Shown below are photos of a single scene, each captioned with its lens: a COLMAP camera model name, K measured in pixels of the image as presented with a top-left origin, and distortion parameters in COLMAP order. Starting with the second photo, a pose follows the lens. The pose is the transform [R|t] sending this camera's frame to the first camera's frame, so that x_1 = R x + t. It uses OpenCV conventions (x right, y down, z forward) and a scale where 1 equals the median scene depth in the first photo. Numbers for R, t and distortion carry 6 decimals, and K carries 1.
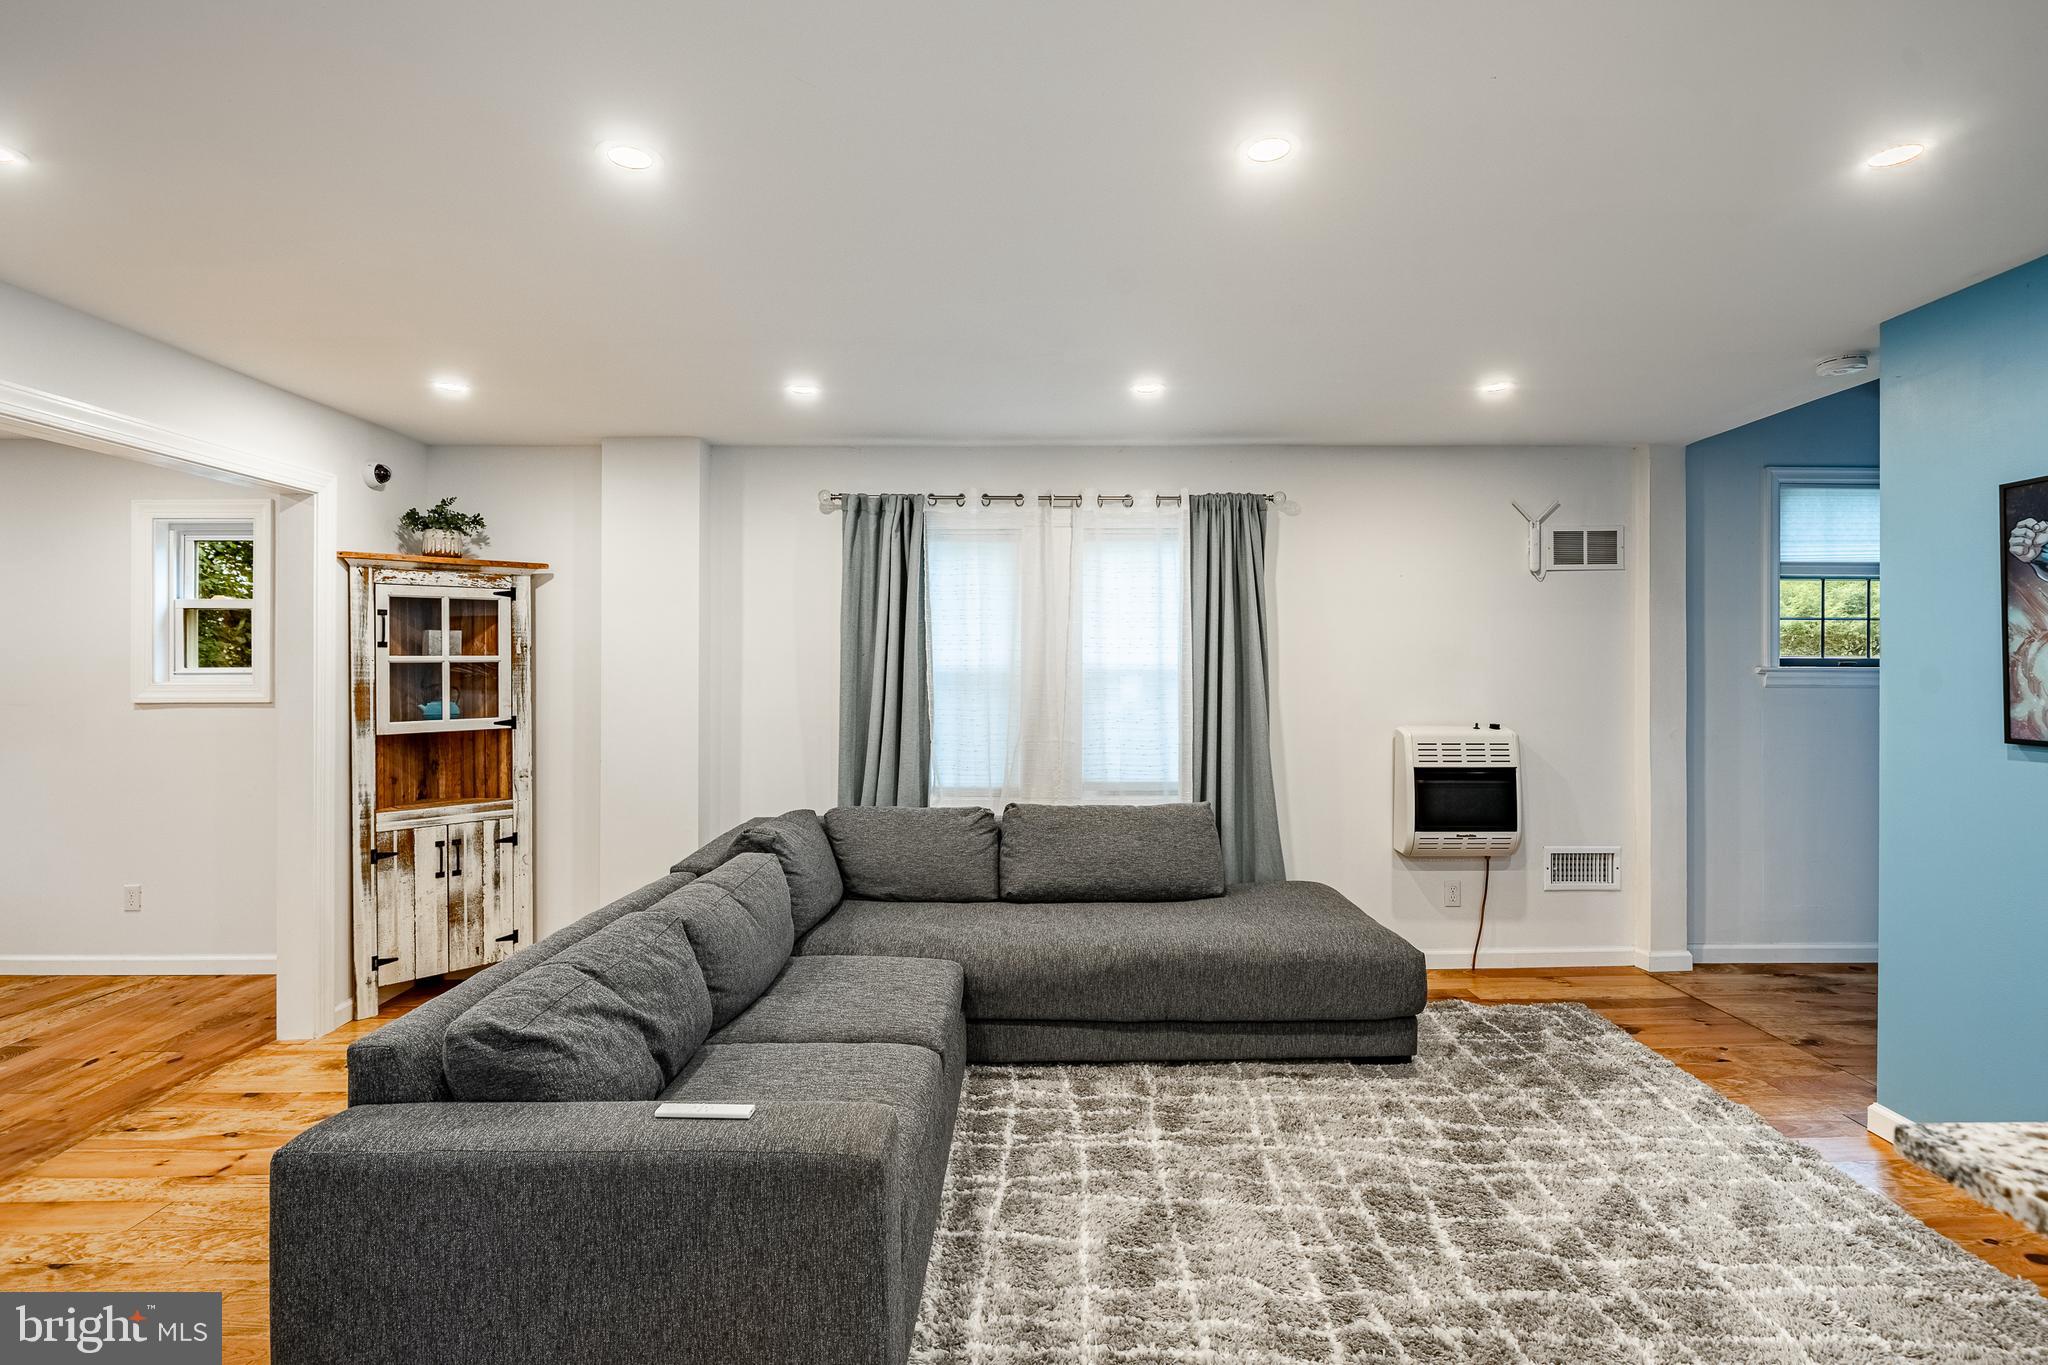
lens RADIAL K [[980.4, 0, 1029.6], [0, 980.4, 667.6], [0, 0, 1]] dist [0.005602, -0.001734]
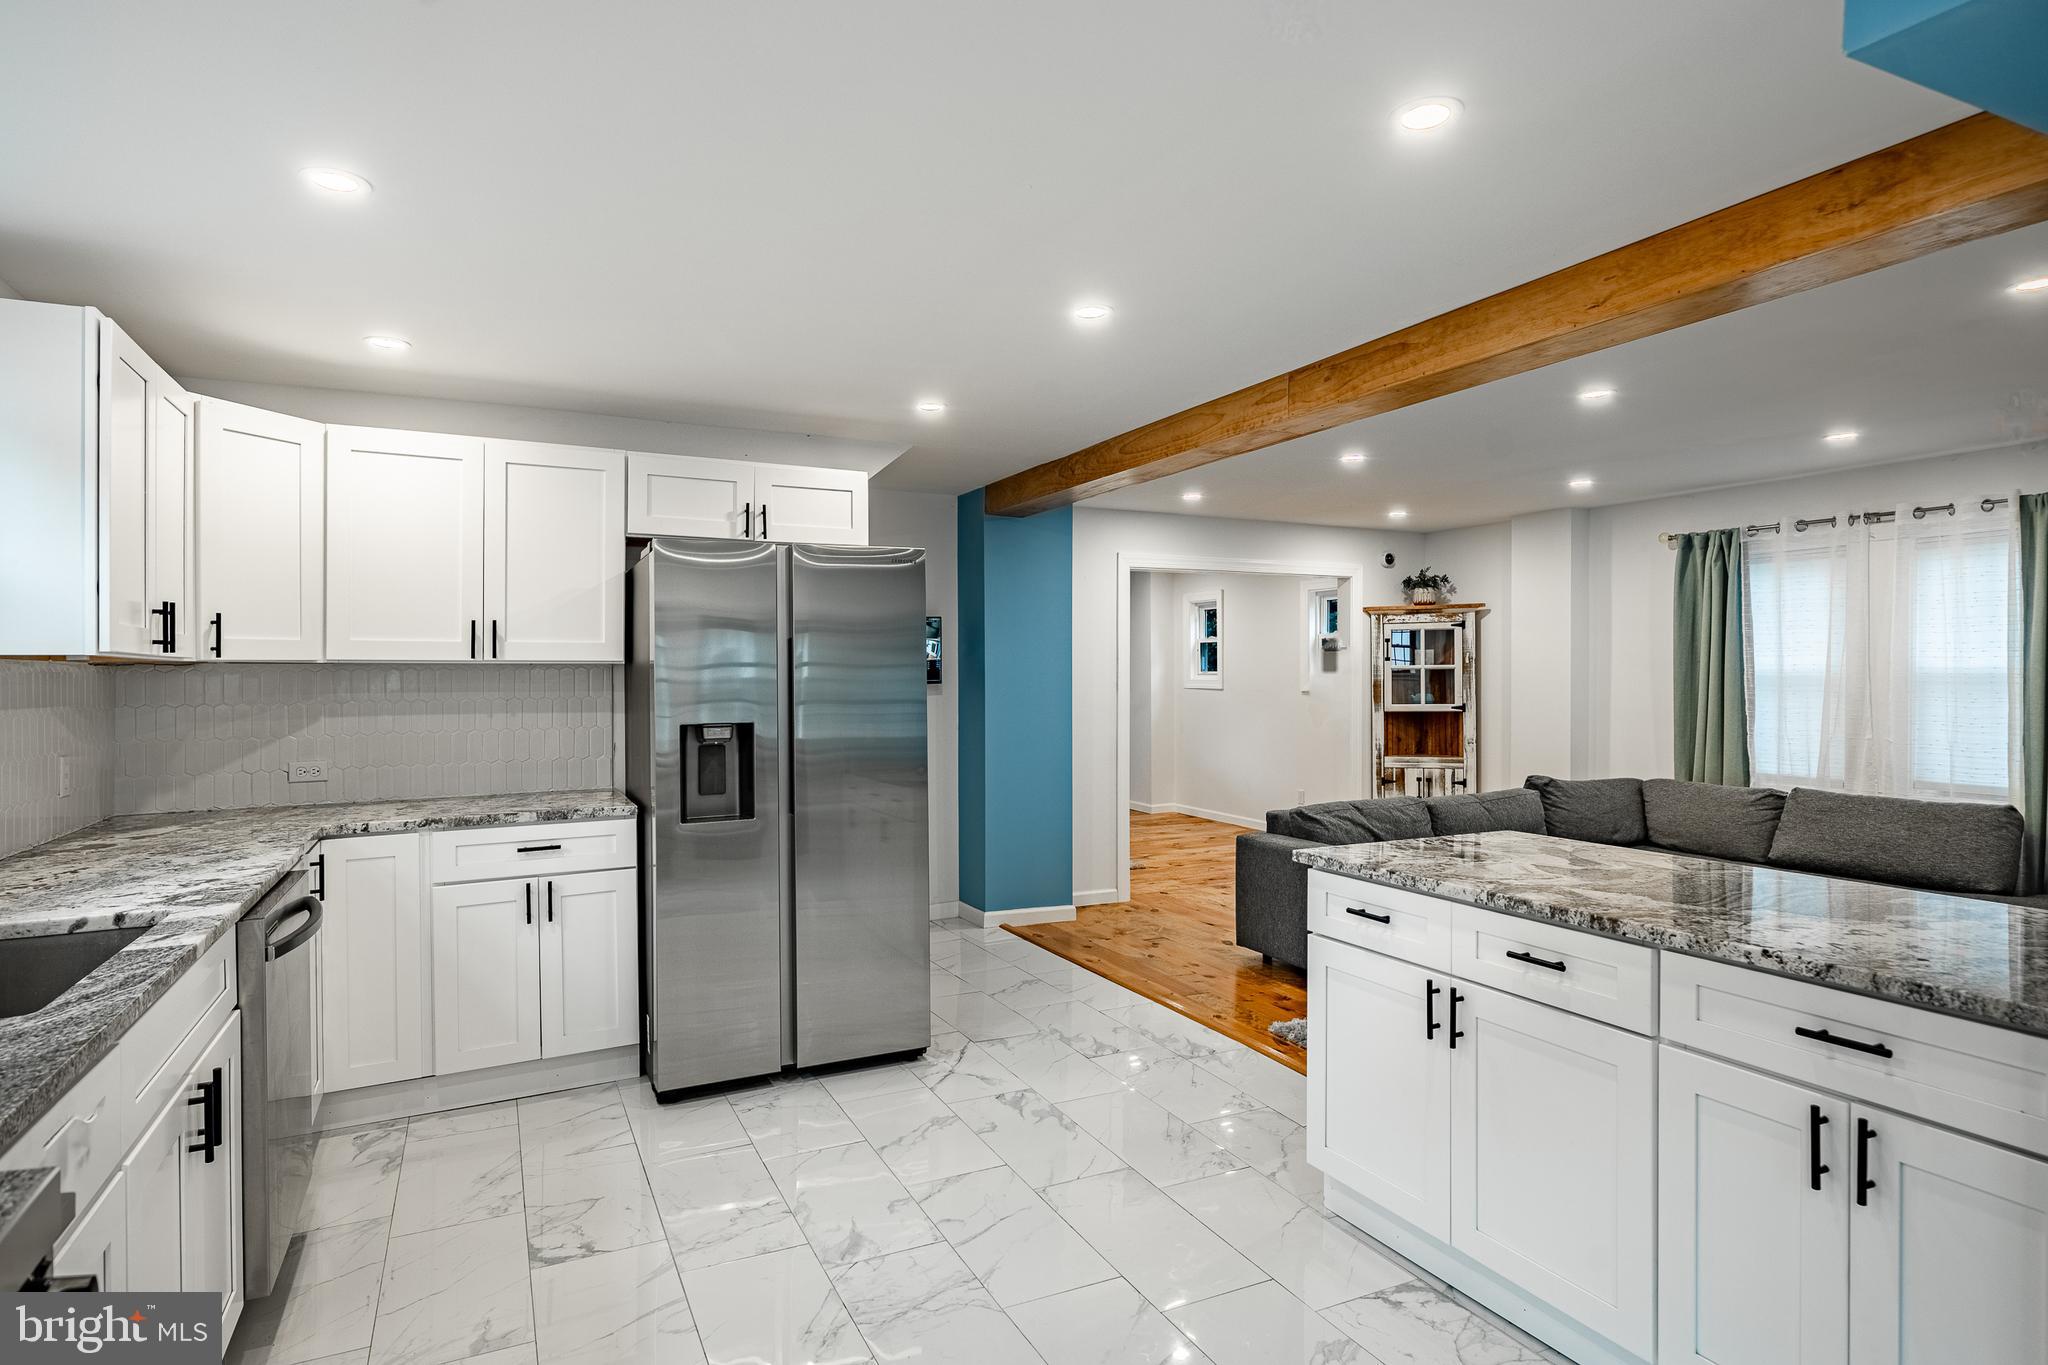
lens RADIAL K [[1104.2, 0, 1033.6], [0, 1104.2, 678.6], [0, 0, 1]] dist [-0.000227, -0.001272]
pose [[0.455816, 0.003792, -0.890066, 0.738087], [0.003336, 0.999977, 0.005969, -0.002771], [0.890068, -0.005690, 0.455792, -0.410480]]
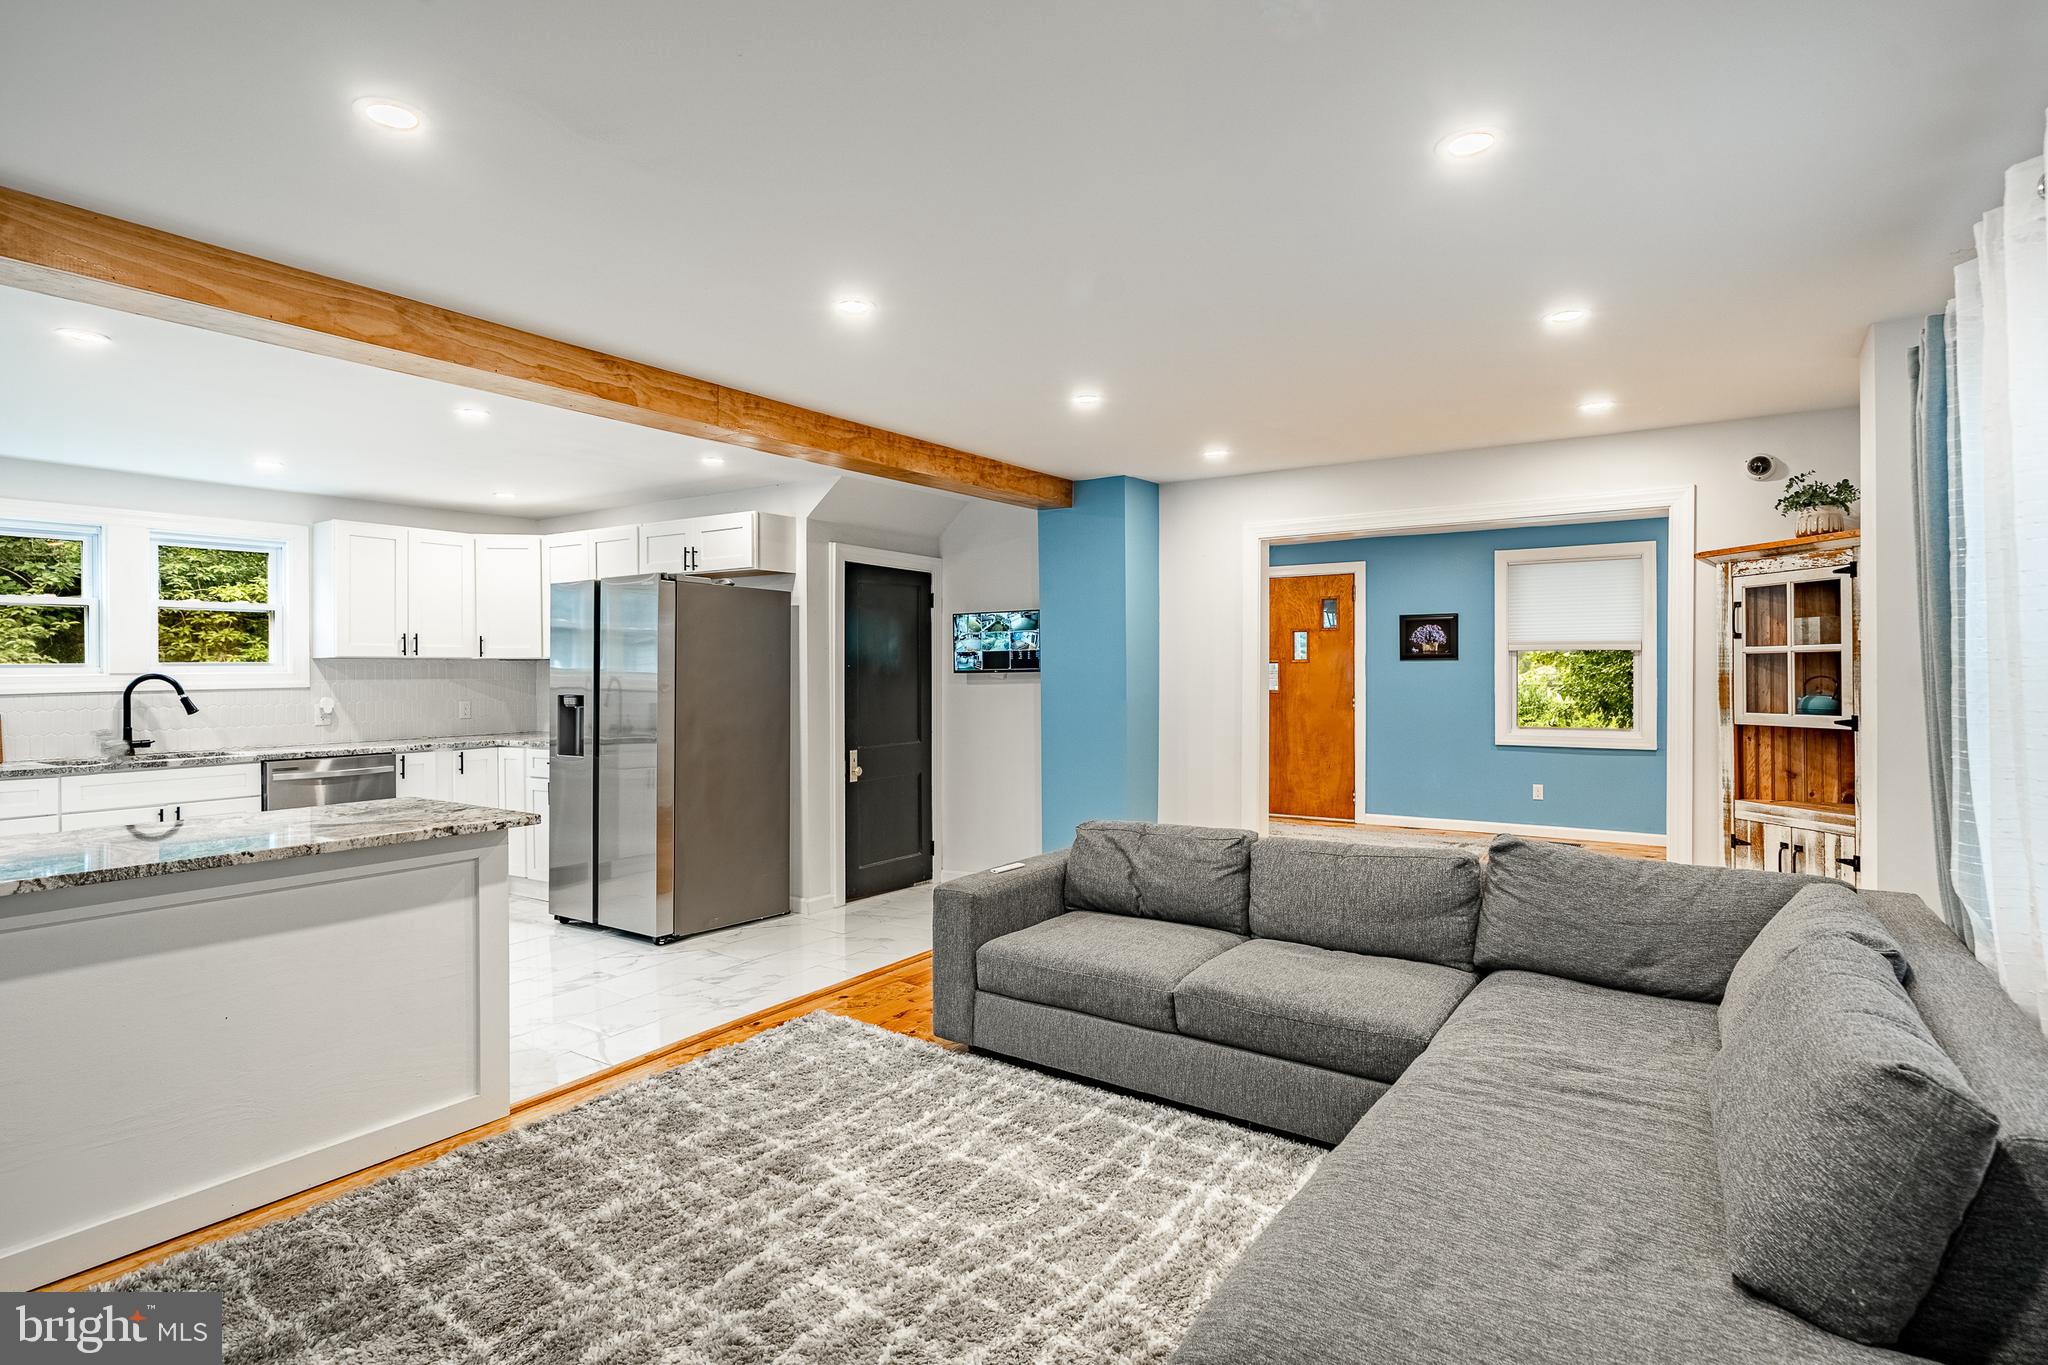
lens RADIAL K [[1067.1, 0, 1011.6], [0, 1067.1, 661.0], [0, 0, 1]] dist [0.001013, 0.002832]
pose [[-0.574453, -0.001081, -0.818537, 0.647836], [0.005505, 0.999971, -0.005184, 0.003937], [0.818519, -0.007484, -0.574431, 0.964644]]
